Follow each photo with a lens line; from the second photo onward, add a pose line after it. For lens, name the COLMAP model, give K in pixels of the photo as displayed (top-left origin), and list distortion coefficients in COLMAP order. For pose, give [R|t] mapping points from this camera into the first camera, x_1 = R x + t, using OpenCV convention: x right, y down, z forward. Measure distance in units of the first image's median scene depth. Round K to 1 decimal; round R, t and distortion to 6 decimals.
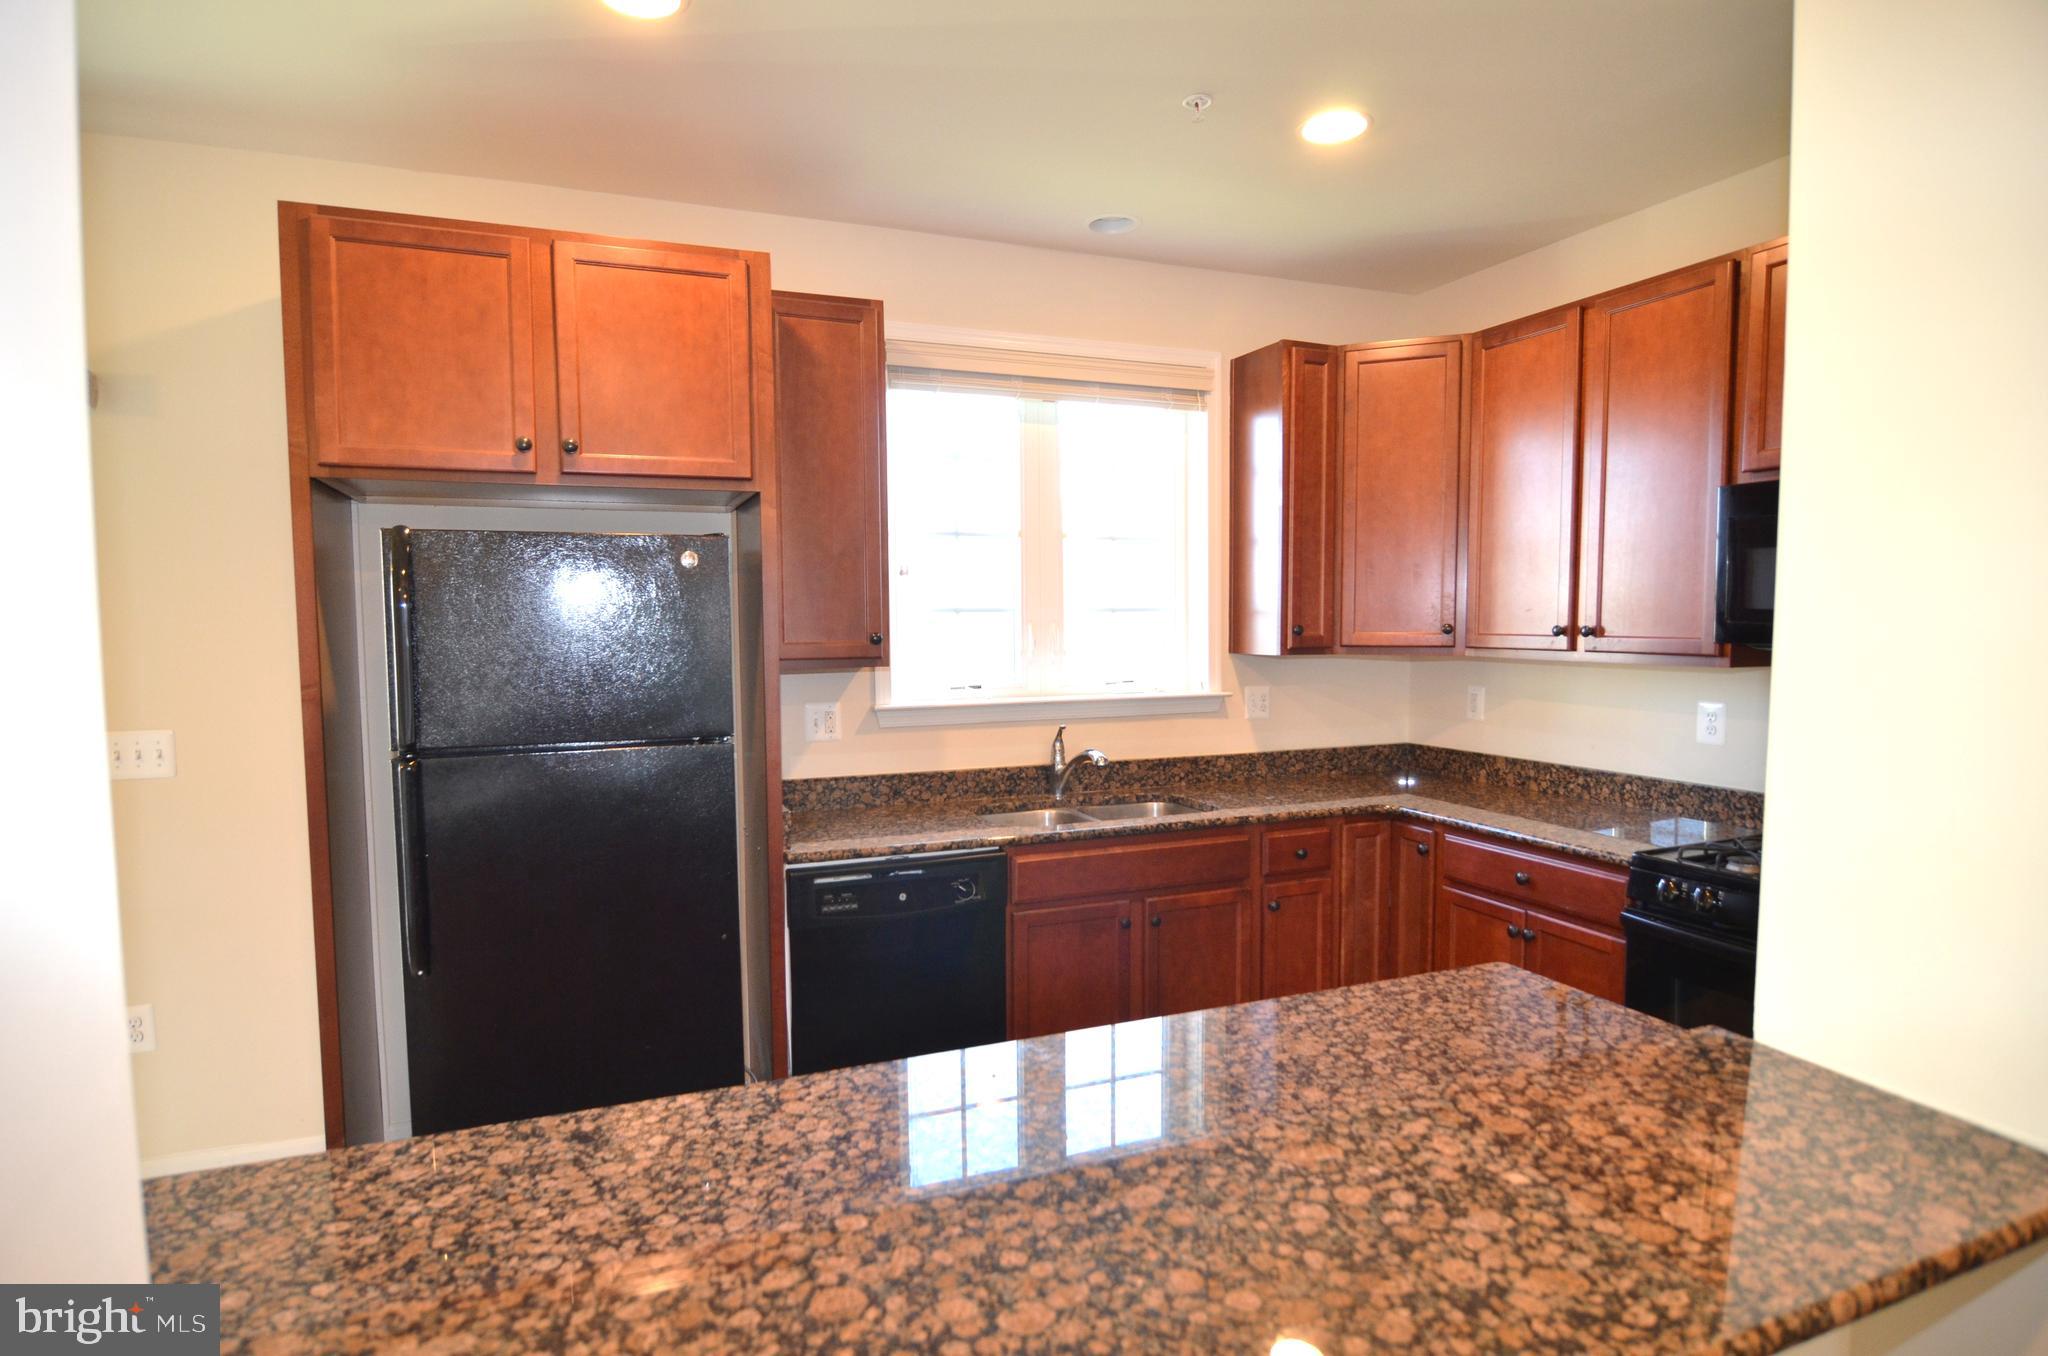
lens RADIAL K [[1089.3, 0, 1010.8], [0, 1089.3, 680.6], [0, 0, 1]] dist [-0.010079, -0.006937]
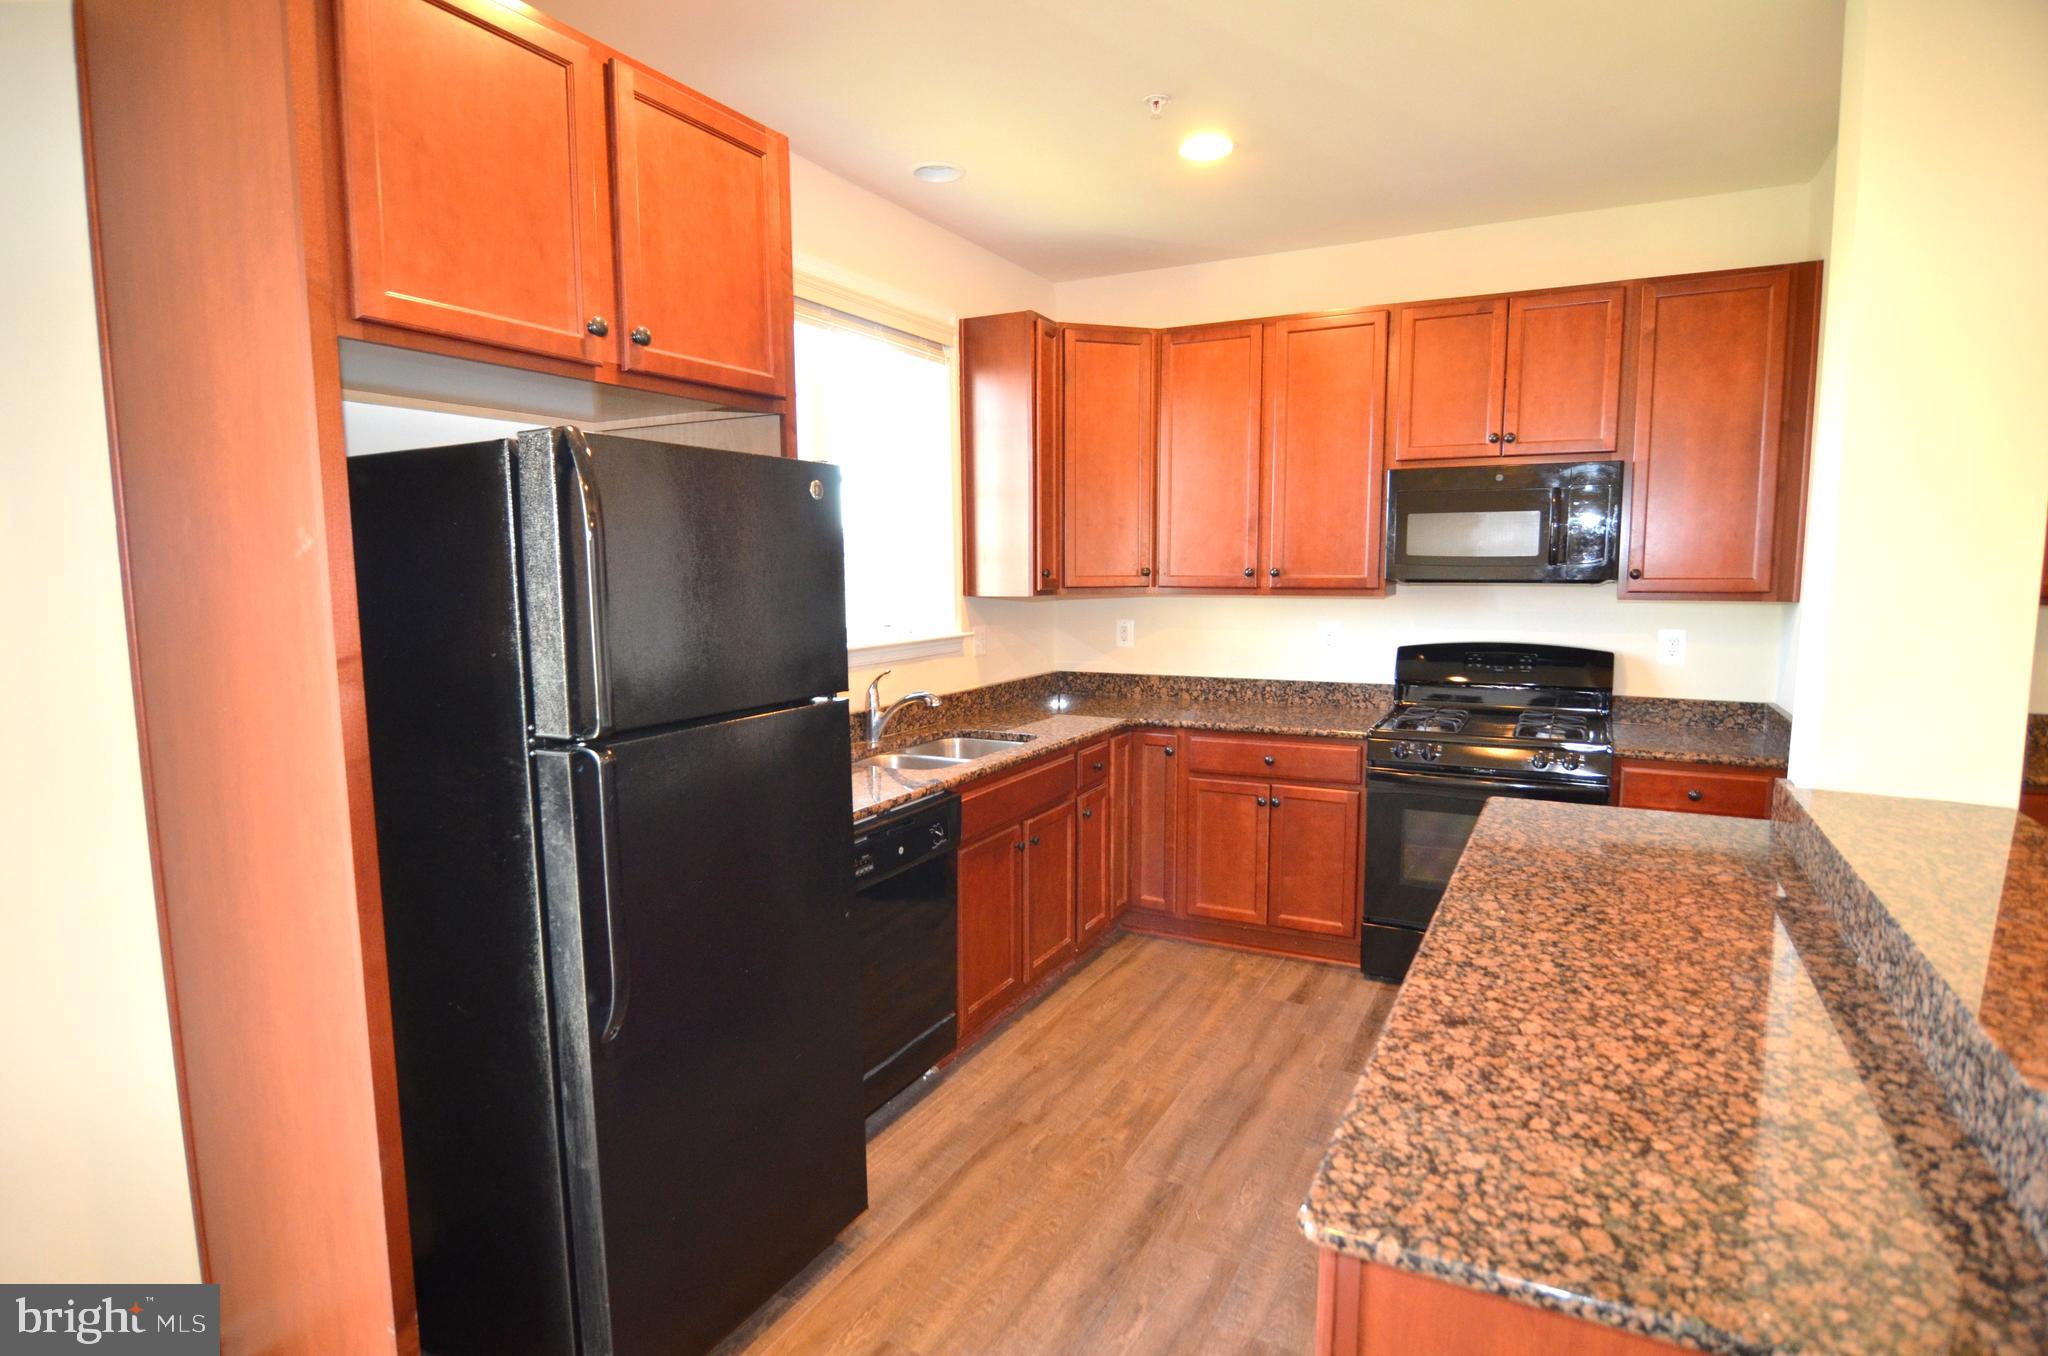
lens RADIAL K [[1089.3, 0, 1011.8], [0, 1089.3, 687.6], [0, 0, 1]] dist [-0.010079, -0.006937]
pose [[0.762732, -0.071726, 0.642725, -0.582986], [0.039283, 0.997134, 0.064660, -0.003727], [-0.645521, -0.024070, 0.763363, 0.185264]]
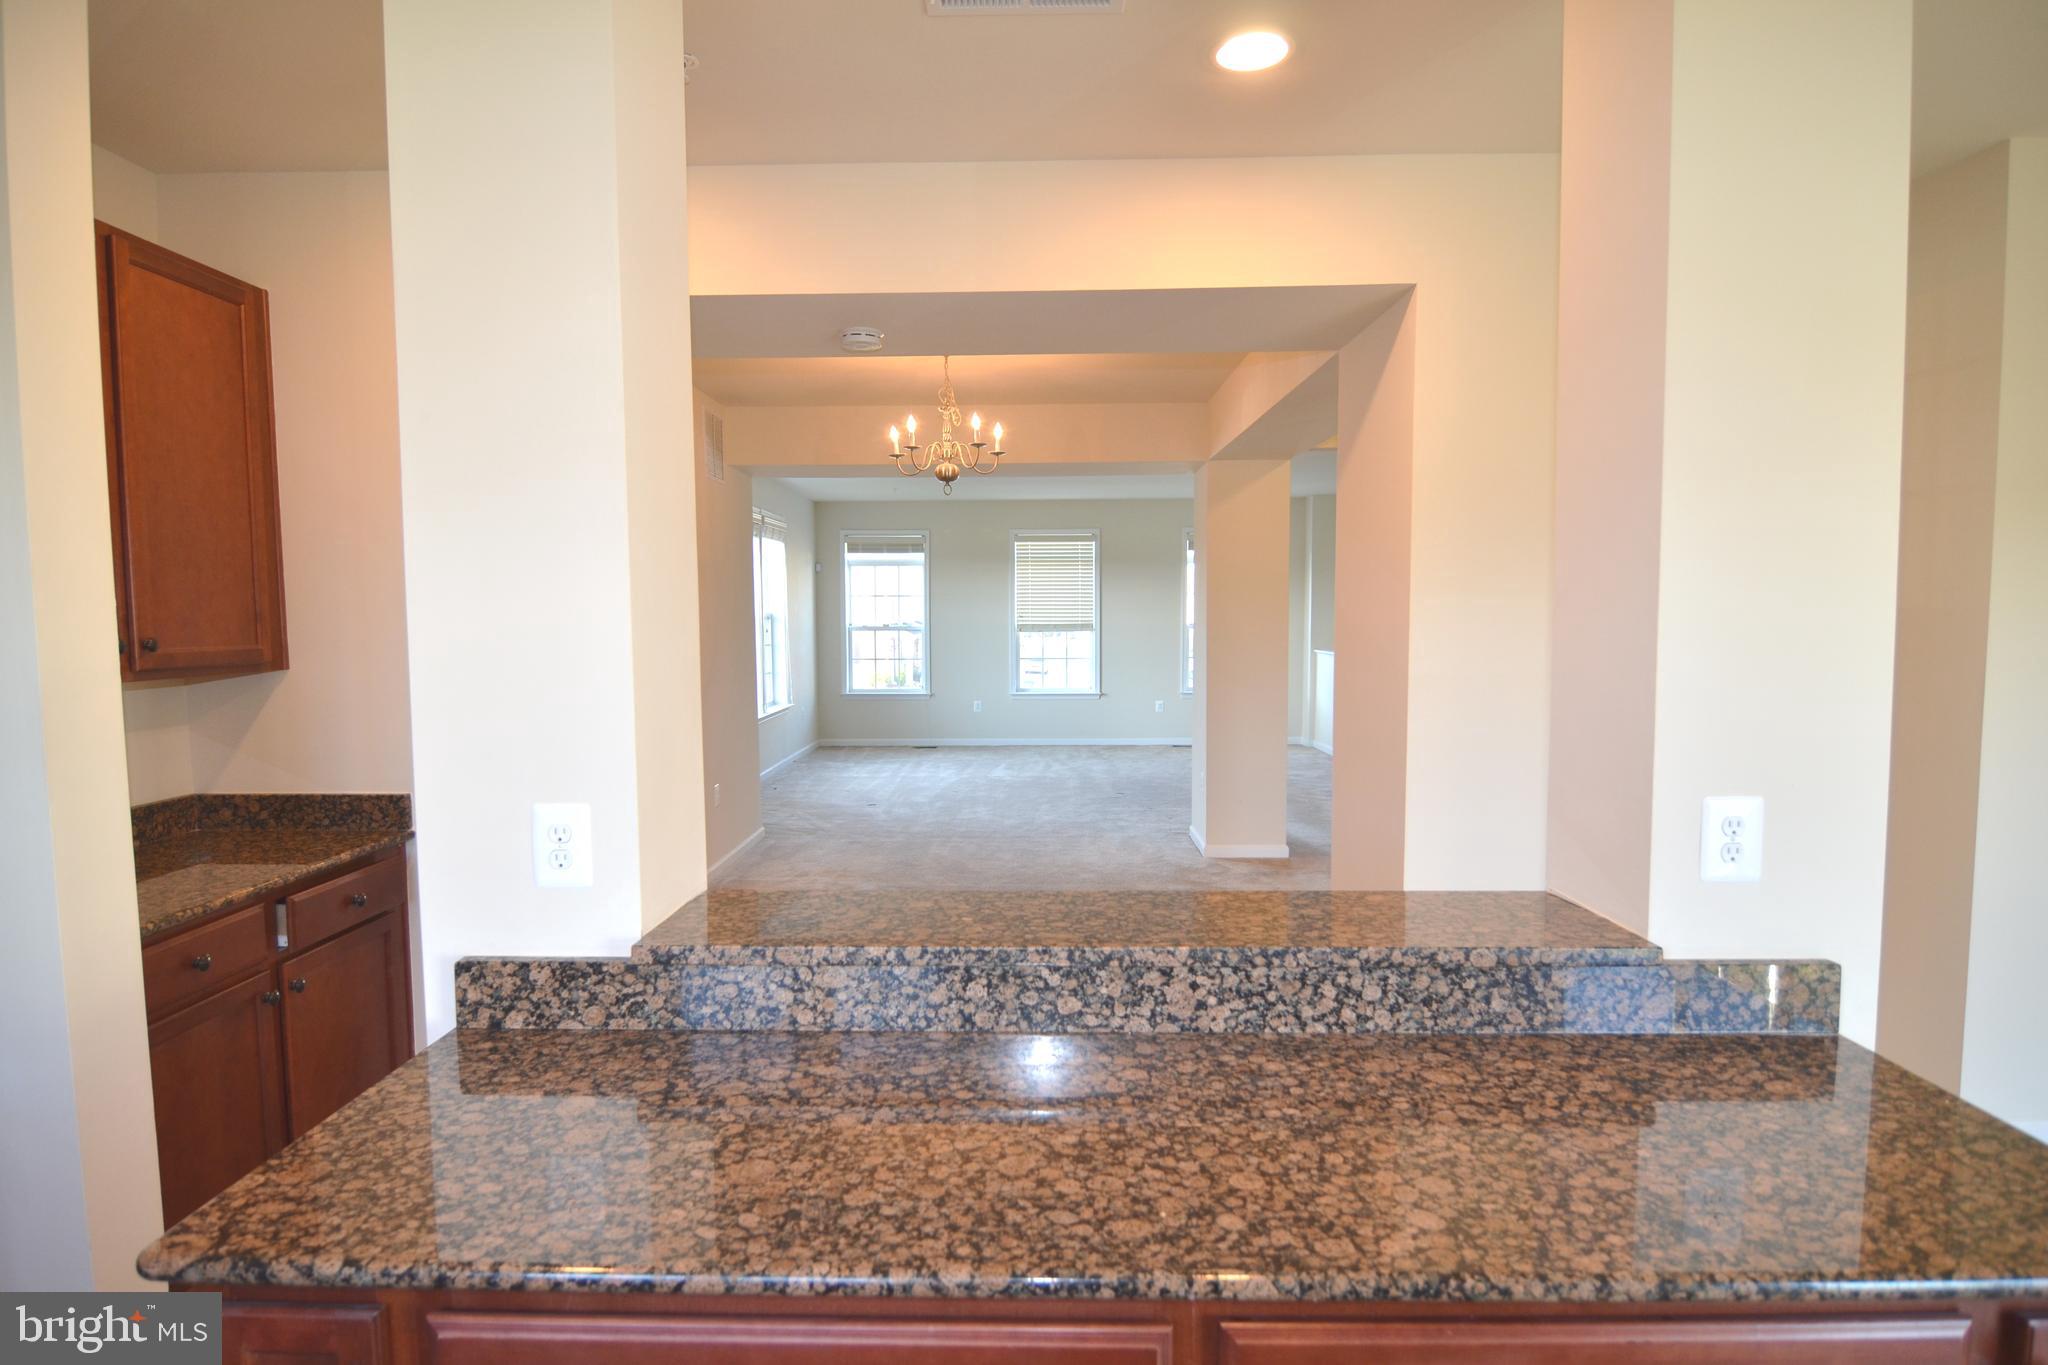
lens RADIAL K [[1152.5, 0, 1002.0], [0, 1152.5, 686.8], [0, 0, 1]] dist [-0.011545, -0.007281]
pose [[-0.919592, -0.013515, 0.392642, -0.102384], [0.037668, 0.991771, 0.122358, -0.047893], [-0.391065, 0.127310, -0.911516, 0.796151]]
